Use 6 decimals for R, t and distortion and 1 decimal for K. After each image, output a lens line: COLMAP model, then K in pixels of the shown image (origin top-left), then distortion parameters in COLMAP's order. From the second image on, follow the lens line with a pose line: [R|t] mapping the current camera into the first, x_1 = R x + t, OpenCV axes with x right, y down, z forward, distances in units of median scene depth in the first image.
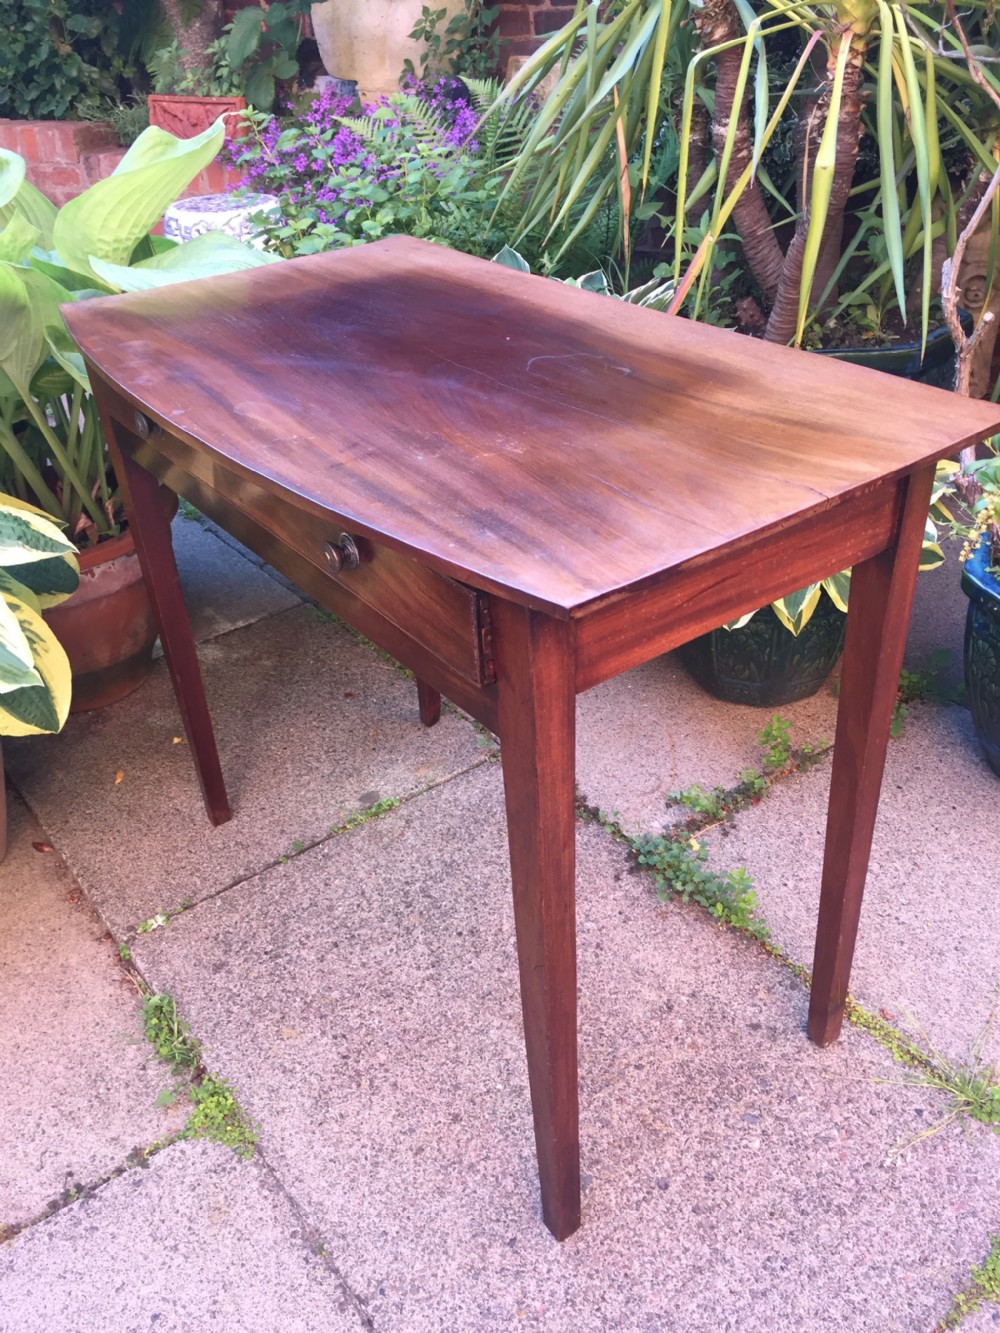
lens RADIAL K [[1131.4, 0, 505.2], [0, 1131.4, 674.1], [0, 0, 1]] dist [0.077974, -0.113285]
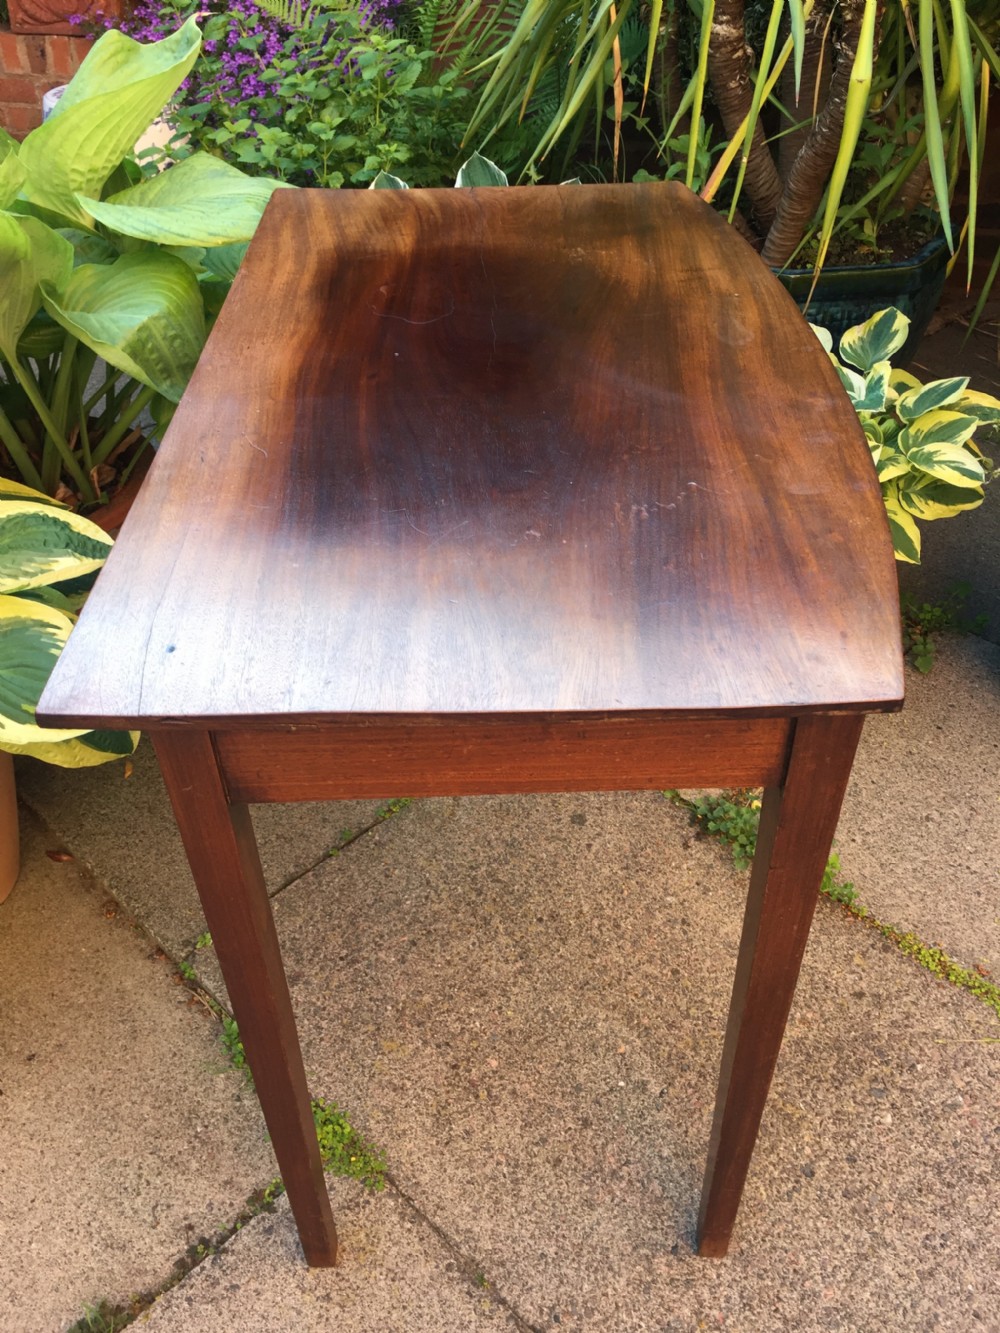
lens RADIAL K [[1131.4, 0, 503.7], [0, 1131.4, 671.2], [0, 0, 1]] dist [0.077974, -0.113285]
pose [[0.990458, -0.062137, 0.123010, -0.184650], [0.049393, 0.993343, 0.104068, -0.087705], [-0.128657, -0.097000, 0.986934, 0.074435]]
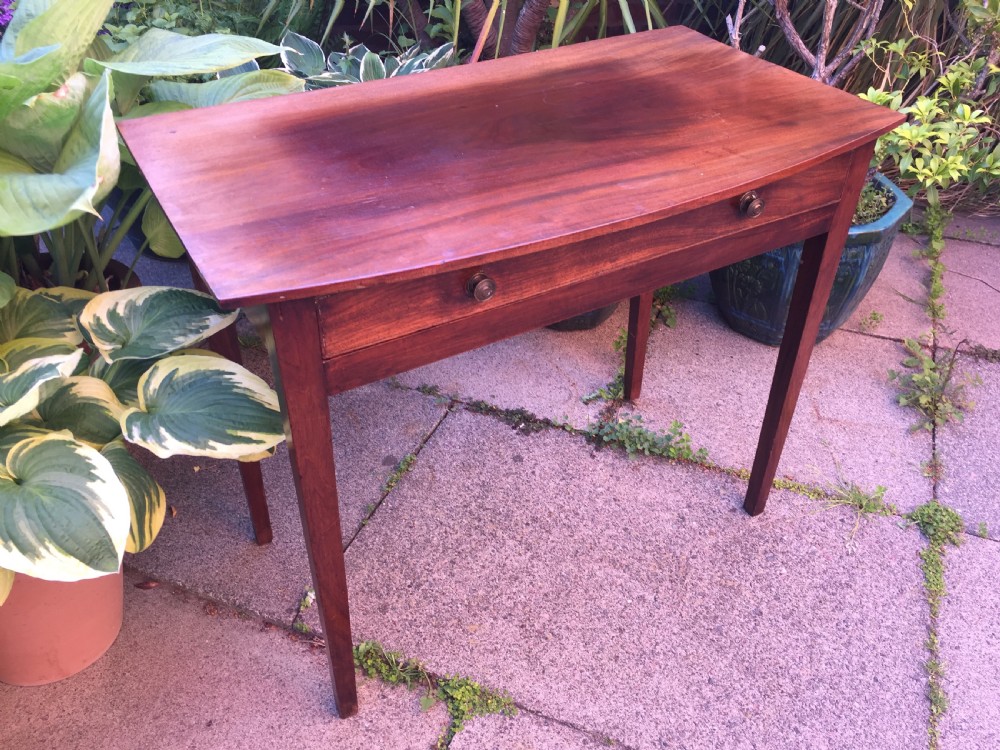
lens RADIAL K [[848.8, 0, 496.4], [0, 848.8, 375.6], [0, 0, 1]] dist [0.077974, -0.113285]
pose [[0.860221, -0.253751, 0.442300, -0.513913], [0.239208, 0.966839, 0.089452, -0.054209], [-0.450332, 0.028854, 0.892395, 0.077731]]
